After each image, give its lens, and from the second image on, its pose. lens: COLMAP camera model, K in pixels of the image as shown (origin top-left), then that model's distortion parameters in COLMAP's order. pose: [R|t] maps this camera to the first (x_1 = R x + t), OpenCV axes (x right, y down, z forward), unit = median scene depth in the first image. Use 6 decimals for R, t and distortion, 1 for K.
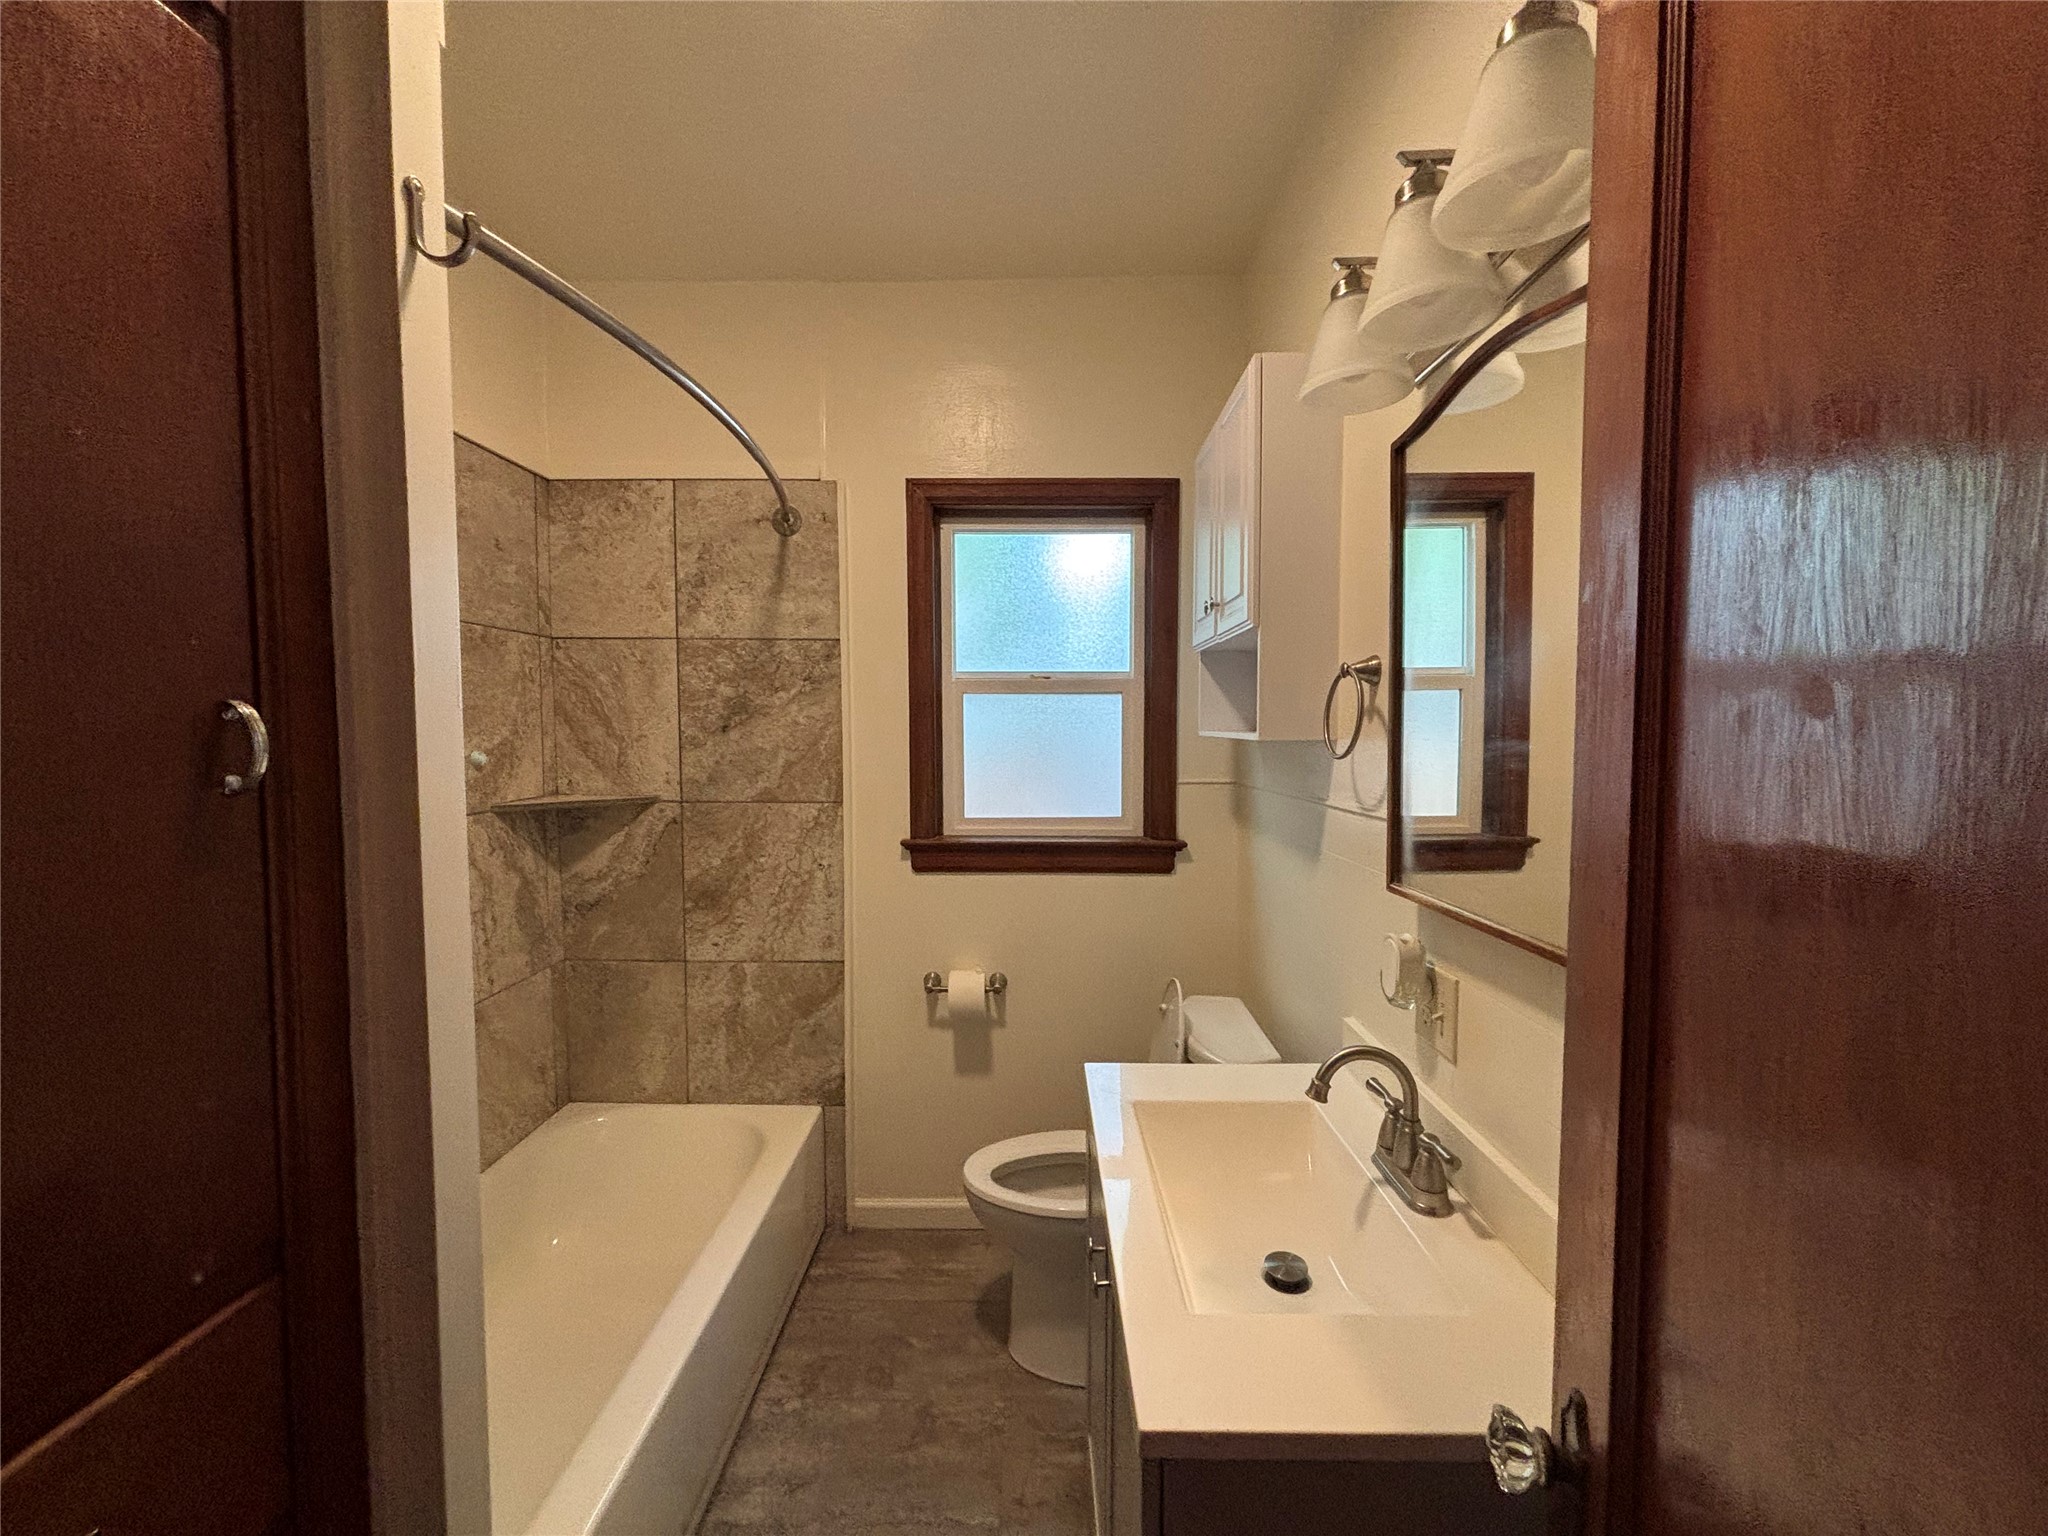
lens RADIAL K [[822.3, 0, 1026.9], [0, 822.3, 767.1], [0, 0, 1]] dist [-0.000194, 0.000668]
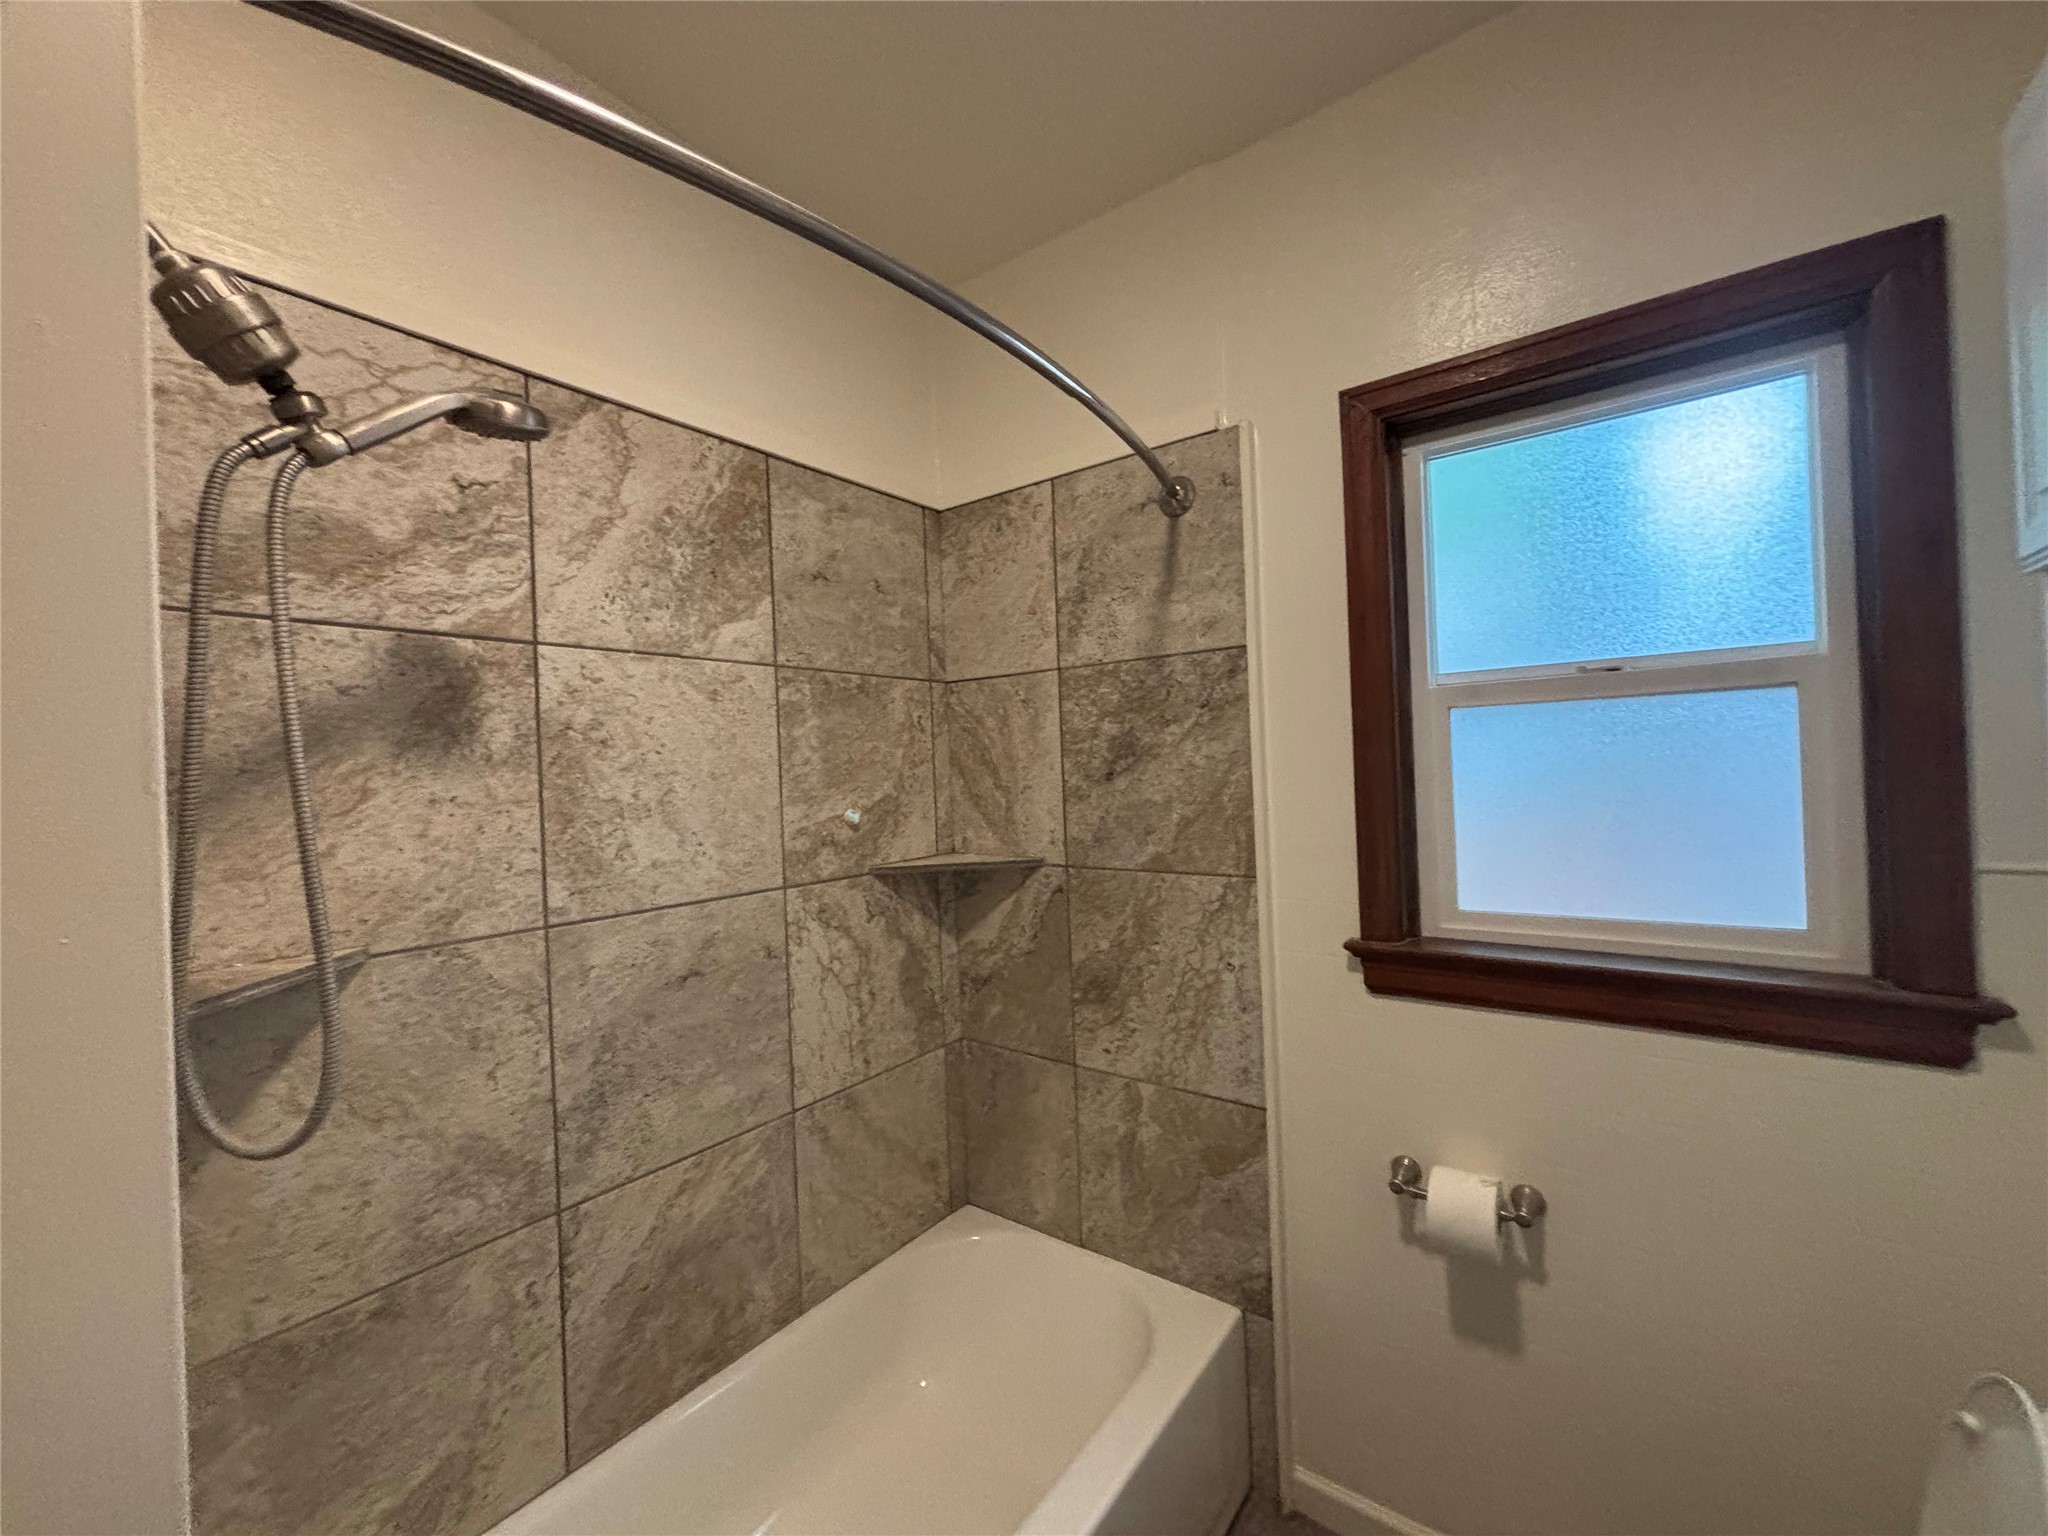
lens RADIAL K [[819.4, 0, 1027.4], [0, 819.4, 770.5], [0, 0, 1]] dist [0.018184, -0.008651]
pose [[0.808945, -0.030287, -0.587104, 0.029859], [0.006910, 0.999093, -0.042020, -0.019899], [0.587844, 0.029935, 0.808420, 0.319878]]
